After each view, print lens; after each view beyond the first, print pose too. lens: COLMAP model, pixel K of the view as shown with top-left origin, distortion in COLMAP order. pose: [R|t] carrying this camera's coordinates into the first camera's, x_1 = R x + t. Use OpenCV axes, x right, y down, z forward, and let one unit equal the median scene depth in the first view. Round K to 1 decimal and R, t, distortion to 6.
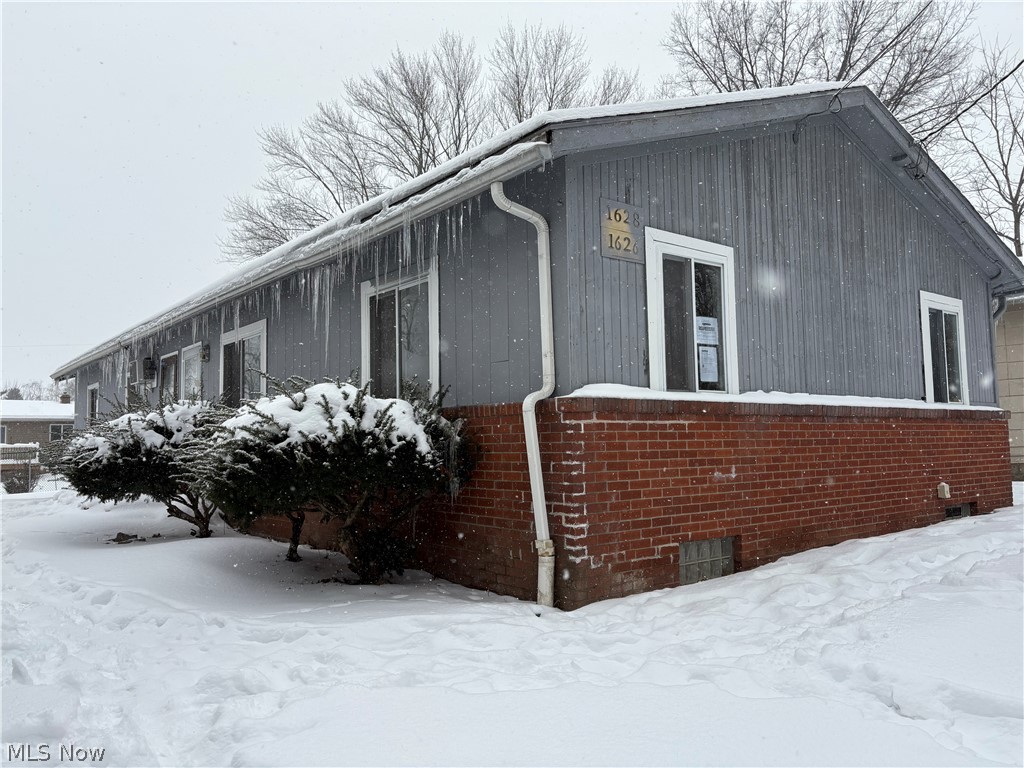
lens RADIAL K [[770.4, 0, 512.0], [0, 770.4, 384.0], [0, 0, 1]] dist [0.012399, 0.001325]
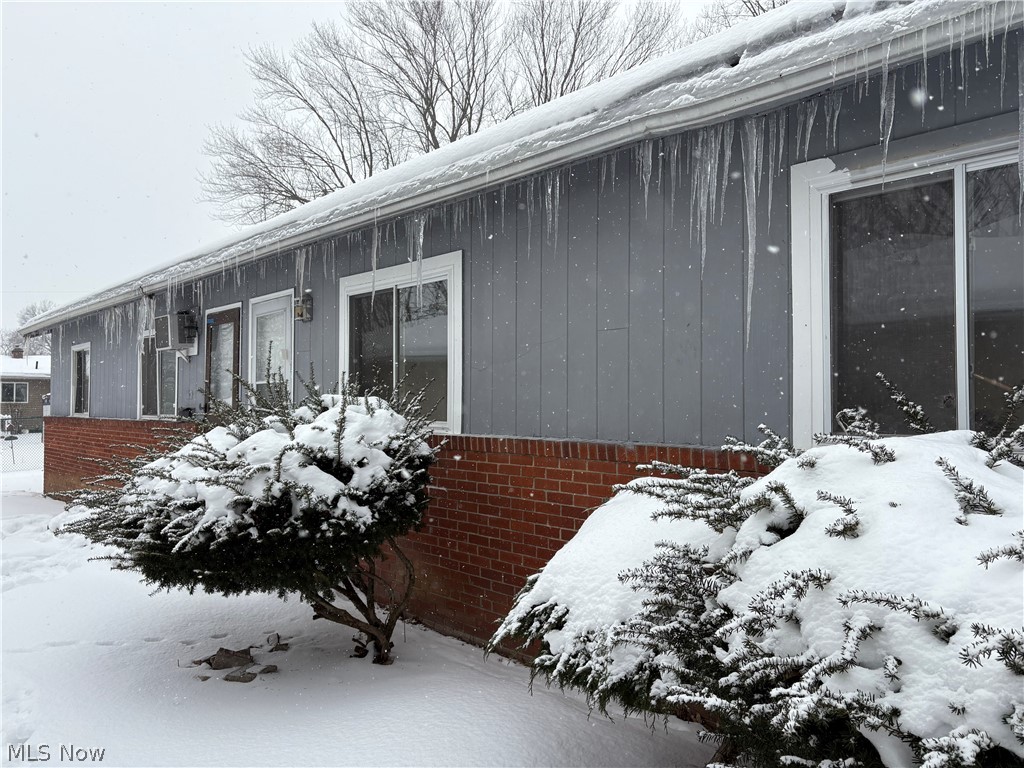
lens RADIAL K [[770.4, 0, 512.0], [0, 770.4, 384.0], [0, 0, 1]] dist [0.012399, 0.001325]
pose [[0.998245, 0.020989, 0.055374, -0.238264], [-0.023782, 0.998452, 0.050271, -0.012379], [-0.054233, -0.051500, 0.997199, 0.330345]]
